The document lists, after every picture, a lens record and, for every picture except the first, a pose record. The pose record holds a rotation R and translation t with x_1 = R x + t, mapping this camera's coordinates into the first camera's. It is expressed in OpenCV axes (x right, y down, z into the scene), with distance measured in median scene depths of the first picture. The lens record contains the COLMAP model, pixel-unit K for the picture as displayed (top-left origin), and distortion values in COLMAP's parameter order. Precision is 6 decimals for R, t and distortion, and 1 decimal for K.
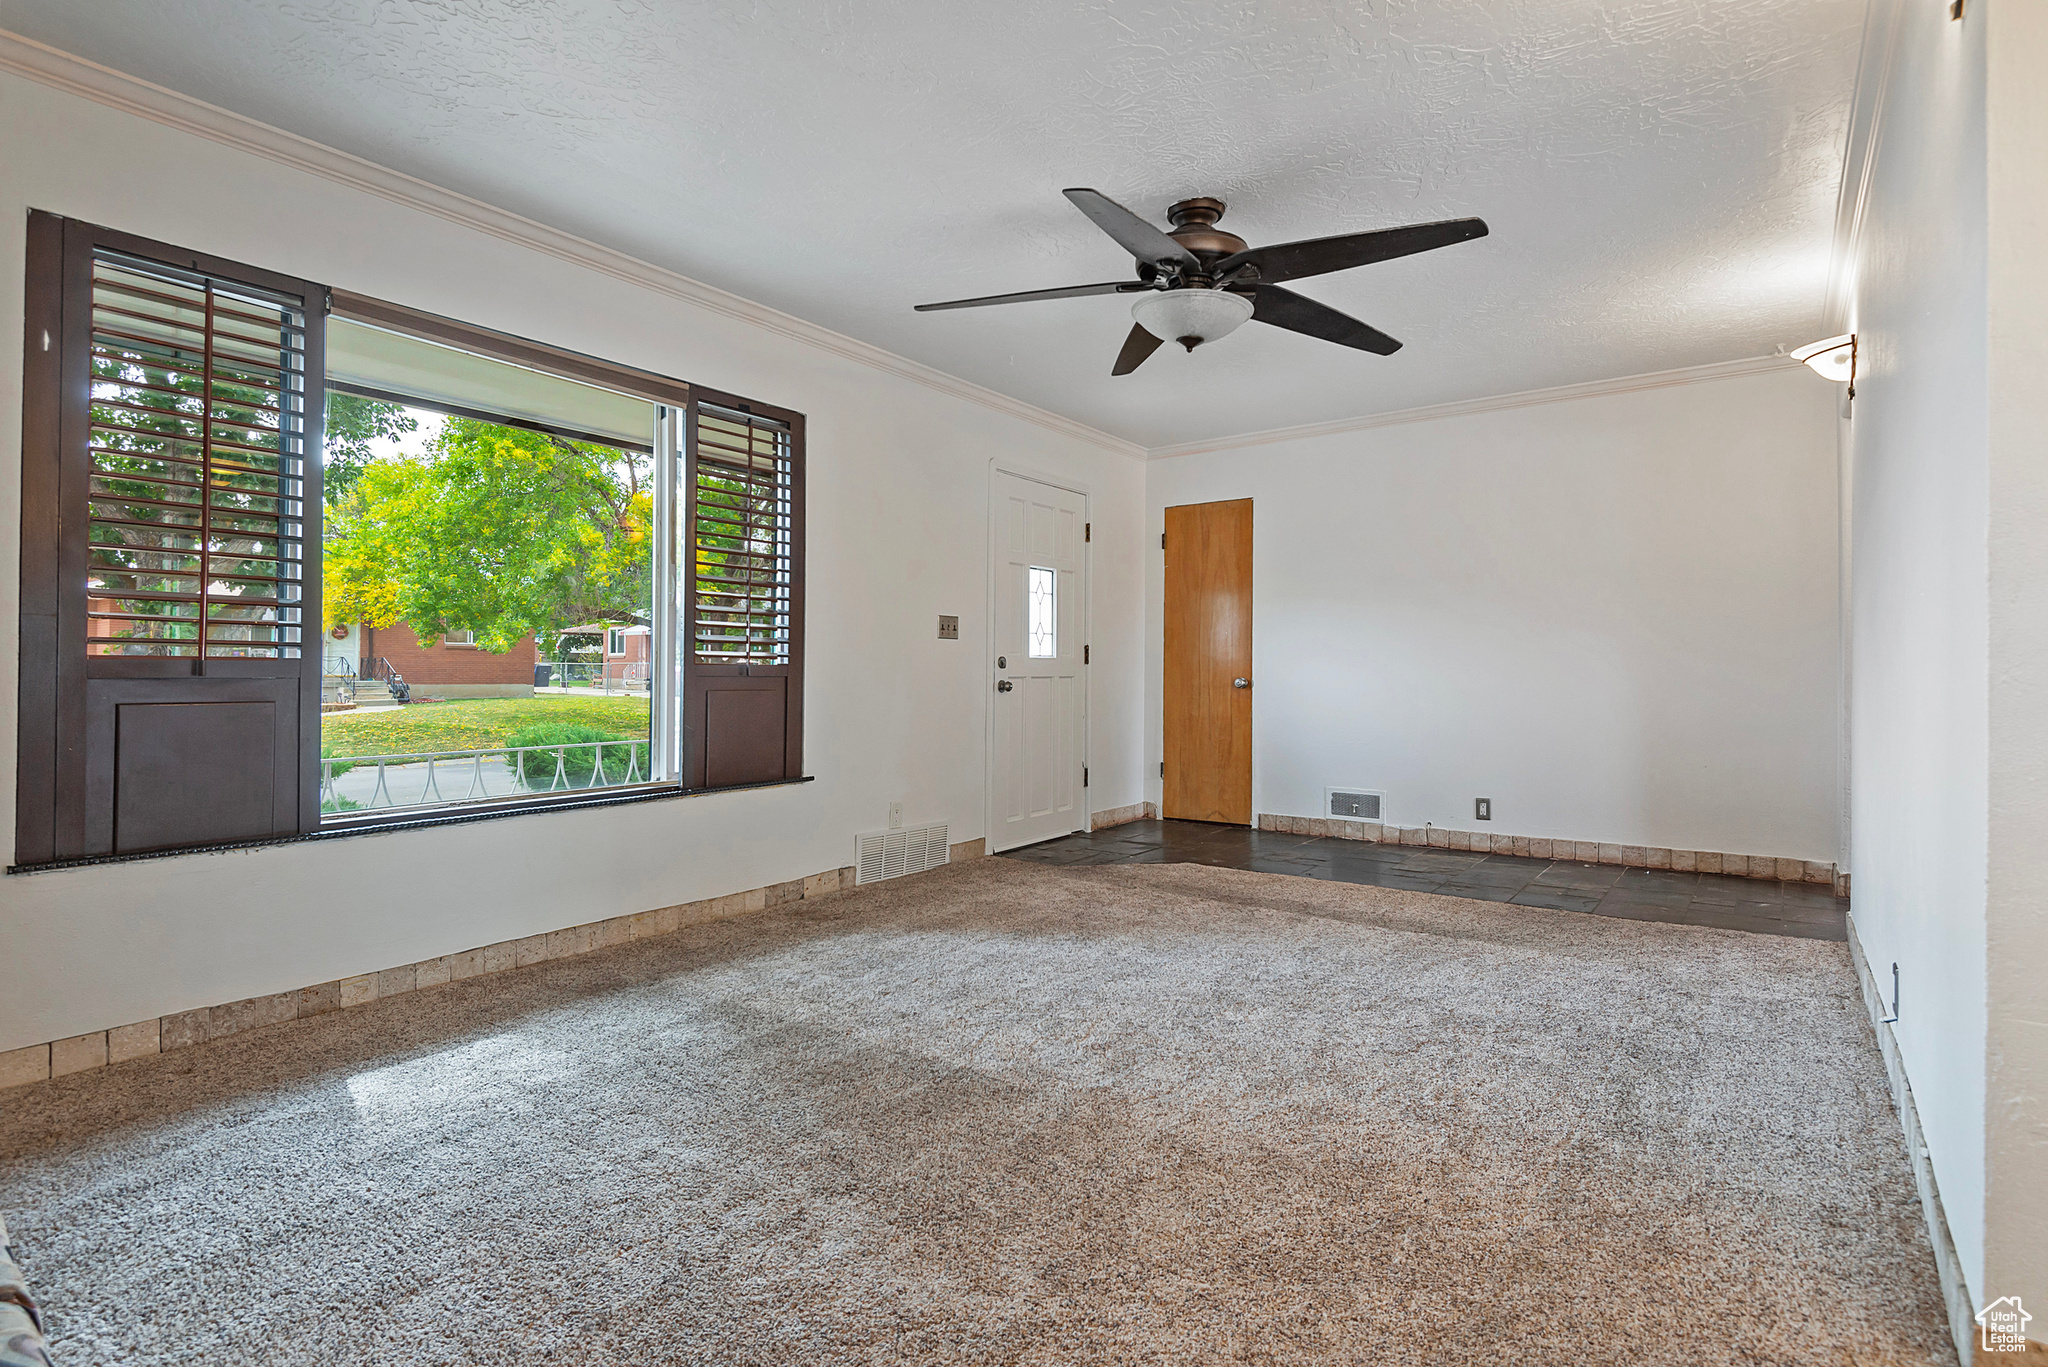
lens RADIAL K [[1036.9, 0, 1033.4], [0, 1036.9, 669.8], [0, 0, 1]] dist [0.052399, -0.045670]
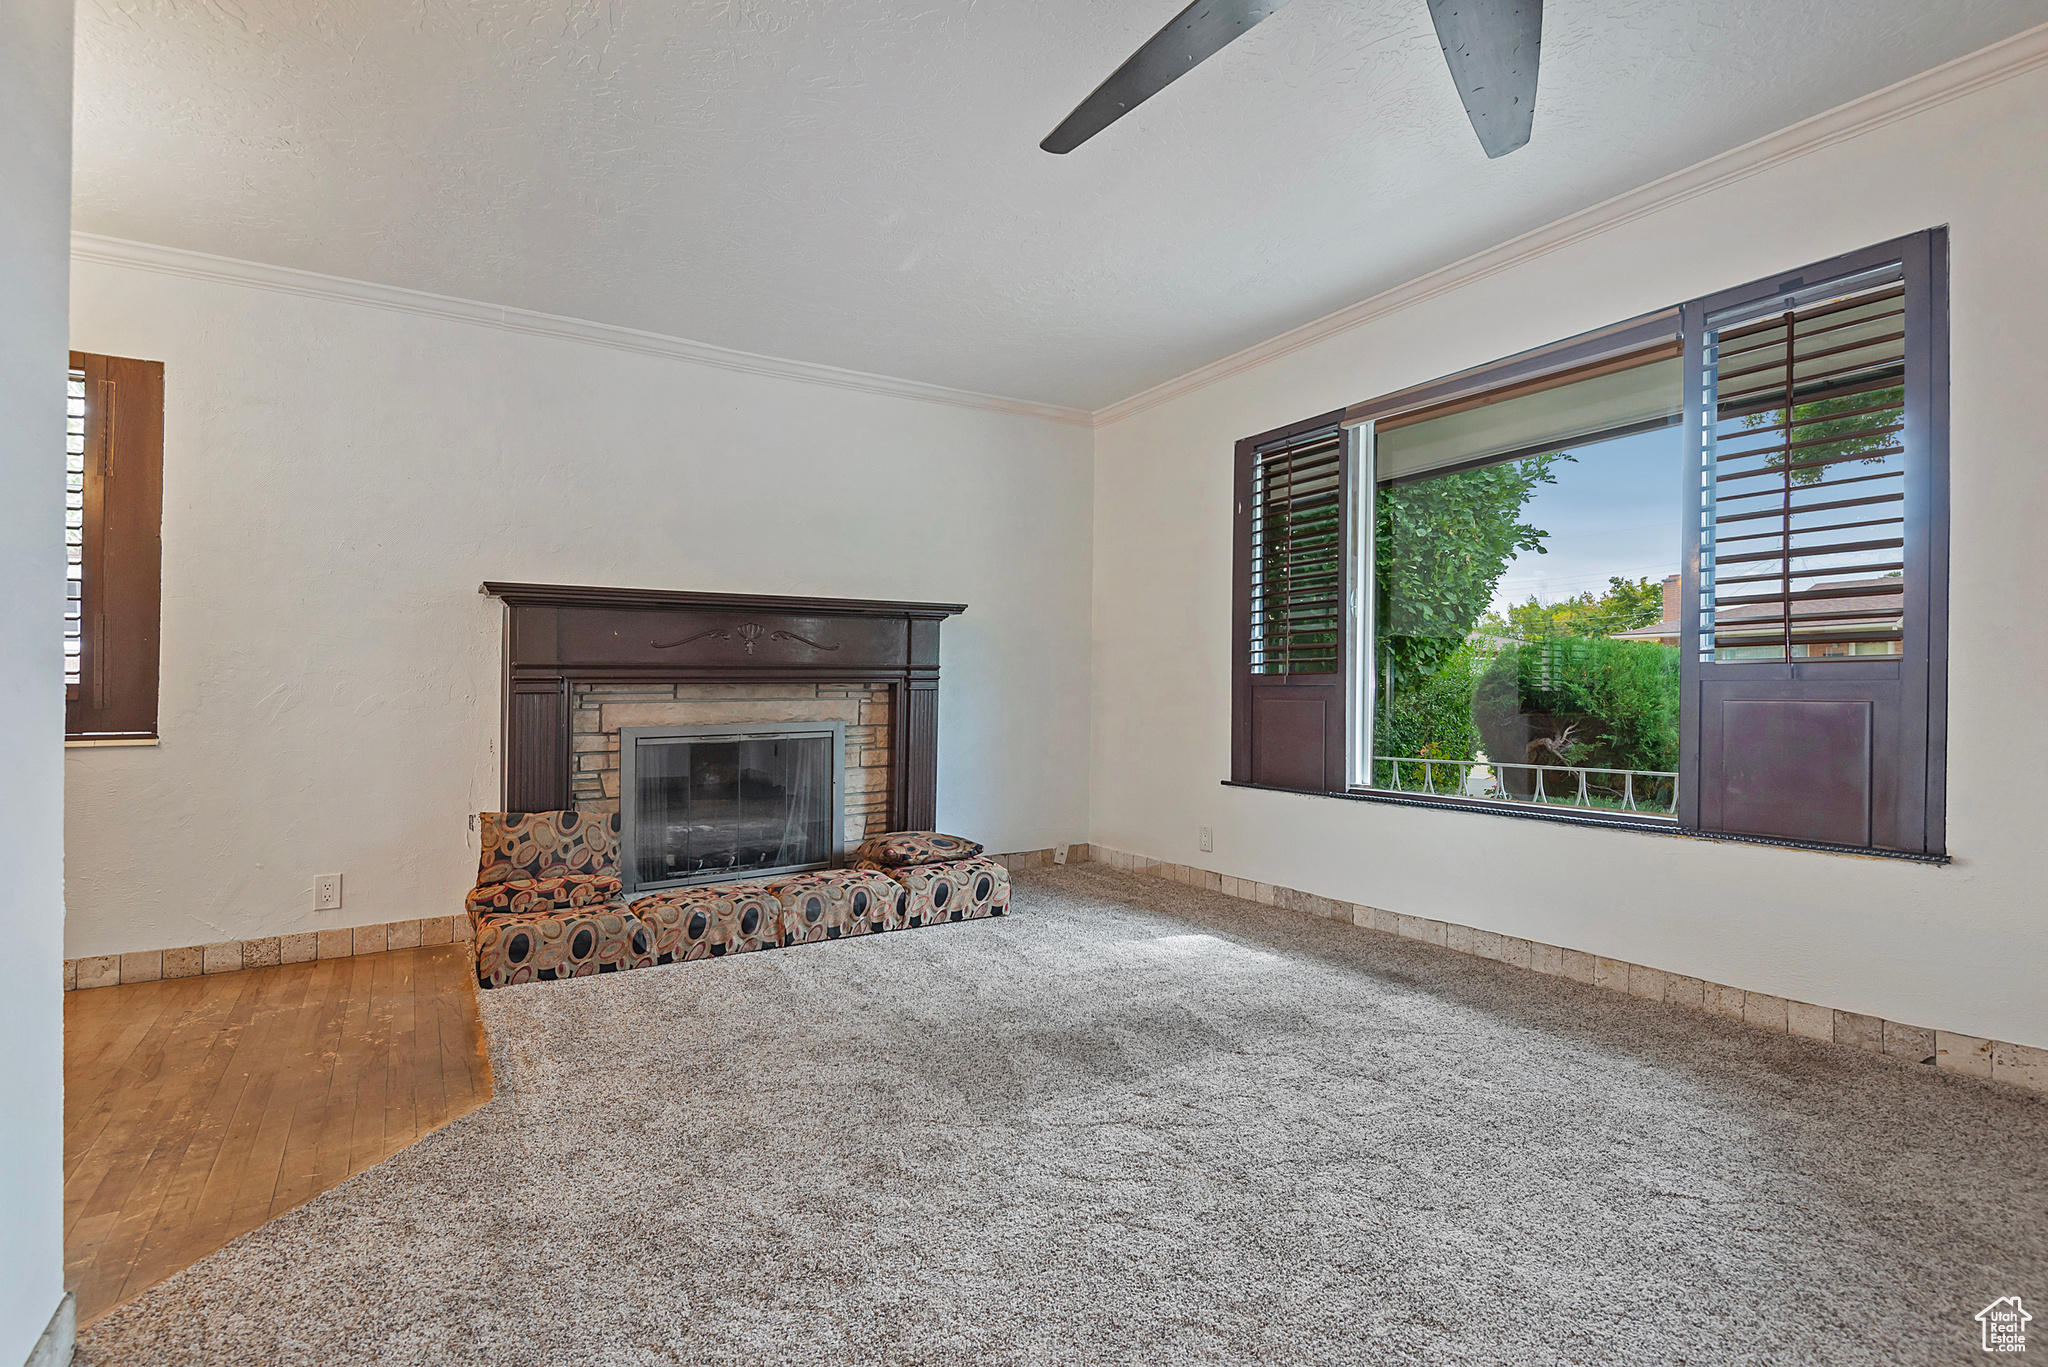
lens RADIAL K [[957.4, 0, 1056.5], [0, 957.4, 684.6], [0, 0, 1]] dist [0.024461, -0.019785]
pose [[-0.359406, -0.007789, -0.933149, 0.649648], [0.005759, 0.999928, -0.010564, 0.017652], [0.933163, -0.009170, -0.359335, 1.070124]]
